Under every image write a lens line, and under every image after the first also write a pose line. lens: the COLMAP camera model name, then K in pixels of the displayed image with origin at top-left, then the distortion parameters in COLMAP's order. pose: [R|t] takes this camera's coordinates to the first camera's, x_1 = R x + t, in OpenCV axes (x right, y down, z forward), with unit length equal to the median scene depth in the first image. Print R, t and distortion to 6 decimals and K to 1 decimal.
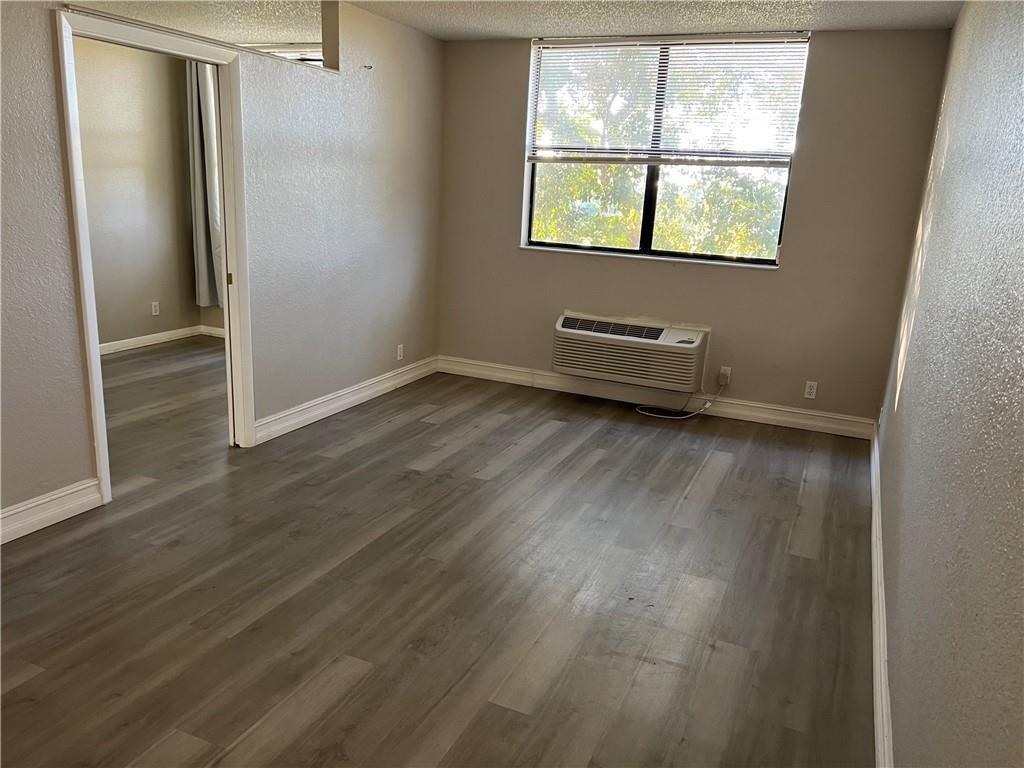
lens RADIAL K [[774.3, 0, 507.6], [0, 774.3, 383.1], [0, 0, 1]] dist [0.032802, -0.010961]
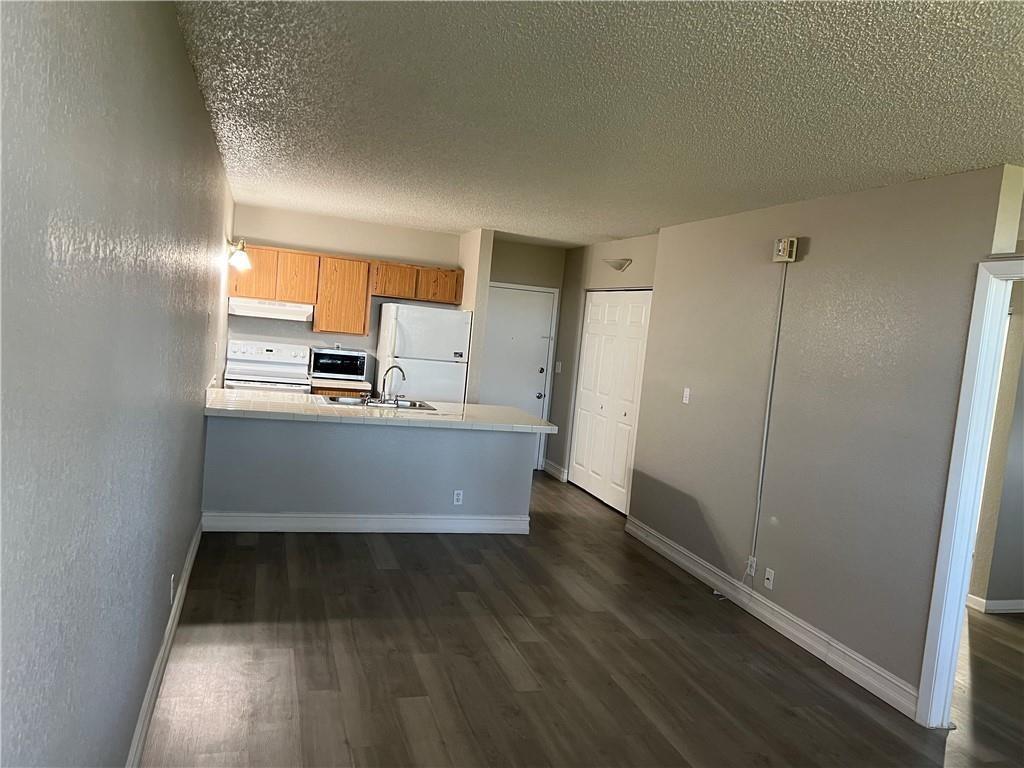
lens RADIAL K [[774.3, 0, 525.6], [0, 774.3, 386.1], [0, 0, 1]] dist [0.032802, -0.010961]
pose [[-0.729771, -0.072097, -0.679880, 0.686205], [-0.296720, 0.929290, 0.219948, -0.388691], [0.615948, 0.362245, -0.699562, 1.534259]]
